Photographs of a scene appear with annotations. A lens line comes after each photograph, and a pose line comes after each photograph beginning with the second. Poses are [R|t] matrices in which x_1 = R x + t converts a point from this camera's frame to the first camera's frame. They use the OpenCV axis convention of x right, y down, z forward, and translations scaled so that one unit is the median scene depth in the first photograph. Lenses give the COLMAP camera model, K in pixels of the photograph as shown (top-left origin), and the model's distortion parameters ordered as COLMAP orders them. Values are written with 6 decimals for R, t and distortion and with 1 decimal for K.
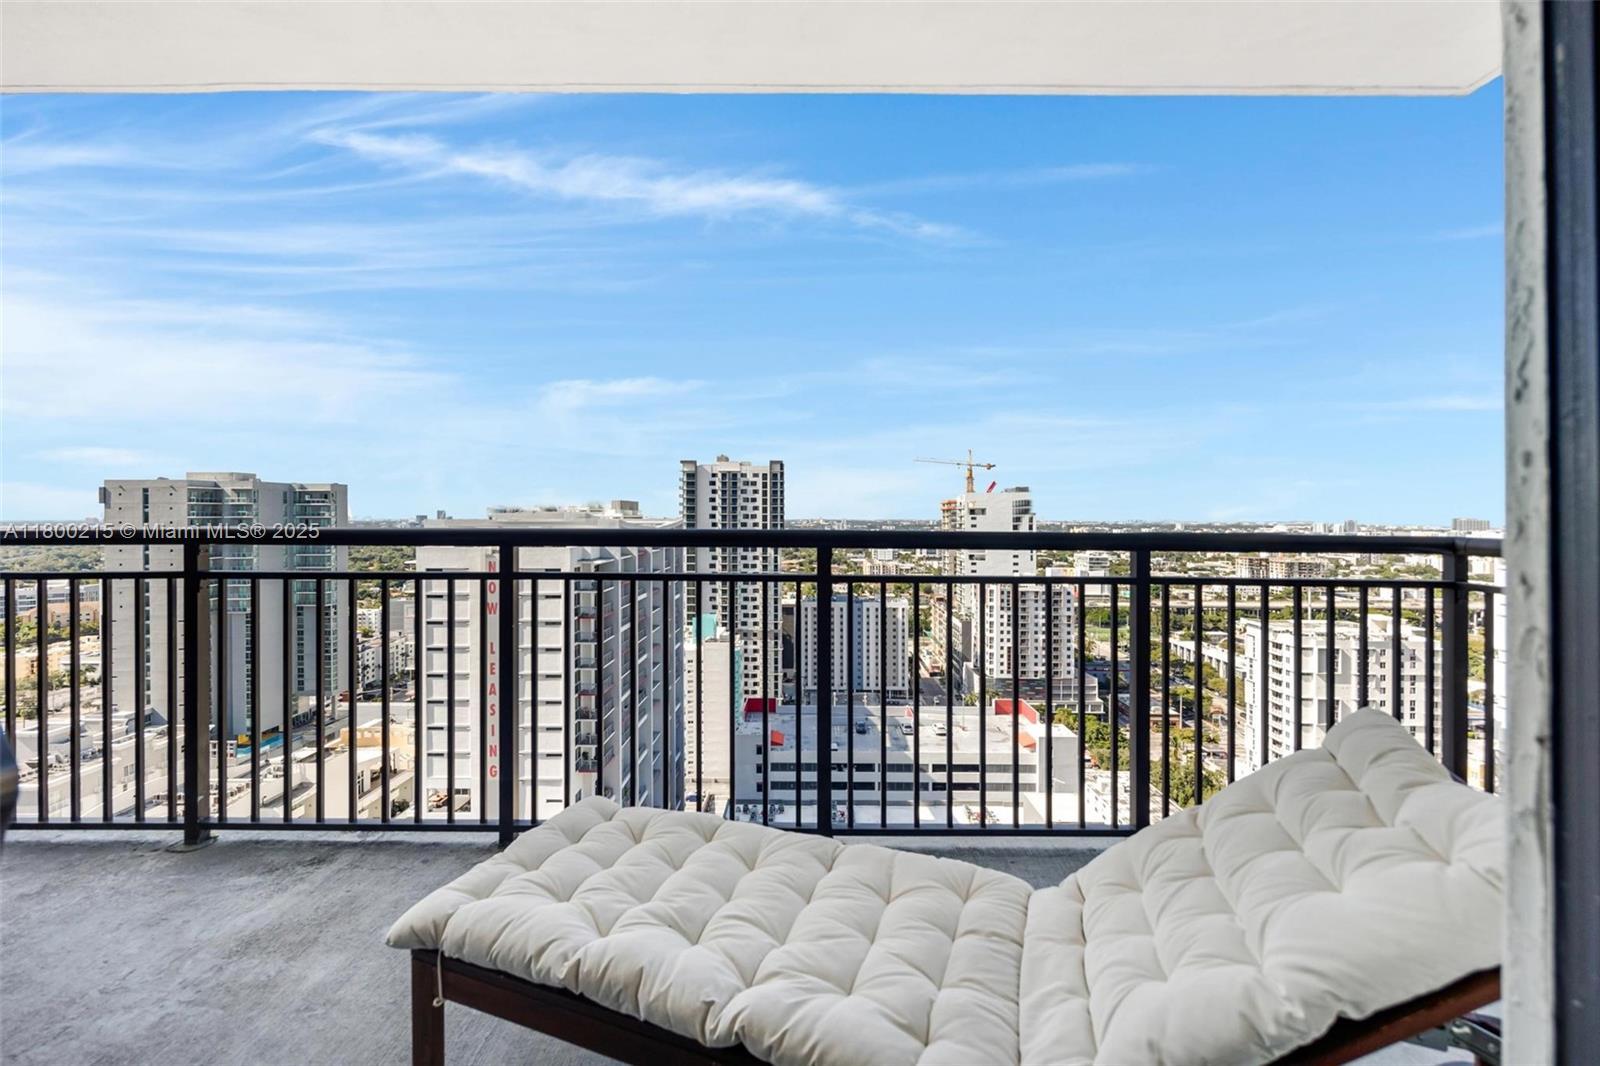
lens RADIAL K [[647.4, 0, 805.1], [0, 647.4, 498.9], [0, 0, 1]] dist [0.018066, -0.000062]
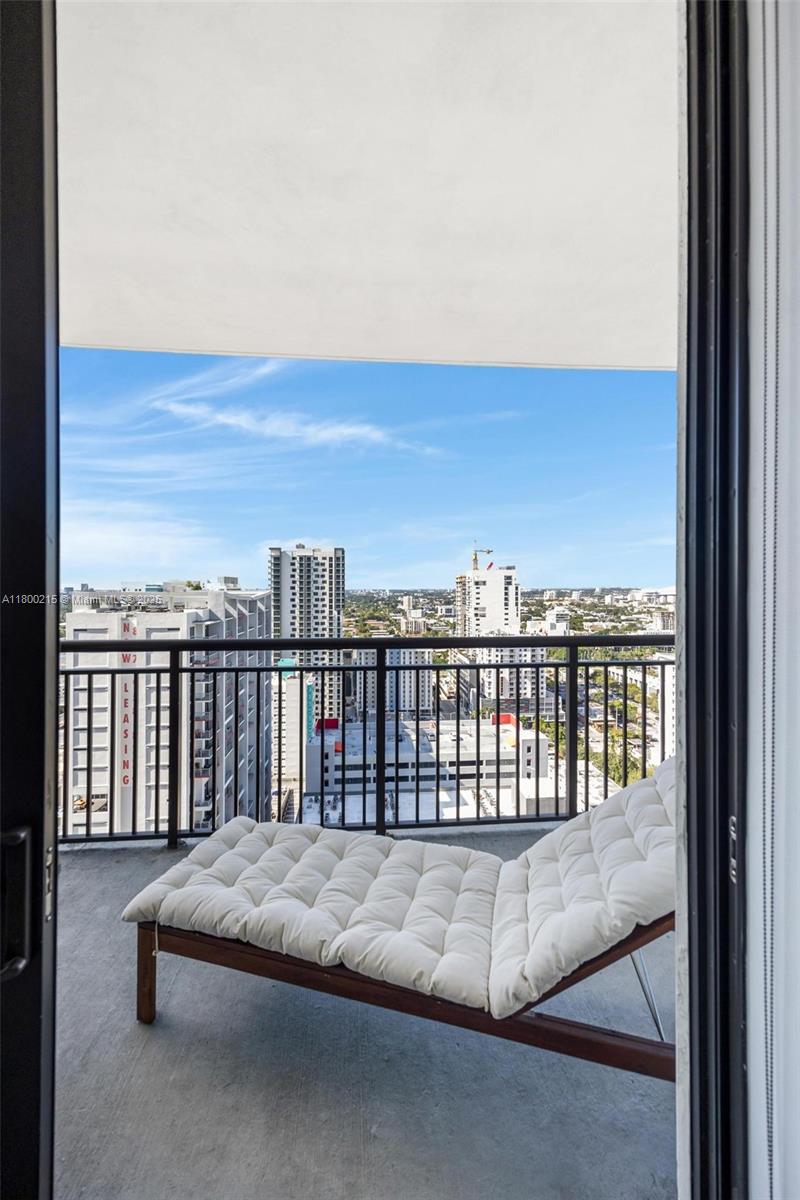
lens RADIAL K [[473.7, 0, 400.6], [0, 473.7, 559.0], [0, 0, 1]] dist [0.023791, 0.000347]
pose [[0.995849, 0.002080, 0.090995, -0.043886], [-0.001213, 0.999953, -0.009578, -0.203531], [-0.091011, 0.009428, 0.995805, -0.263857]]
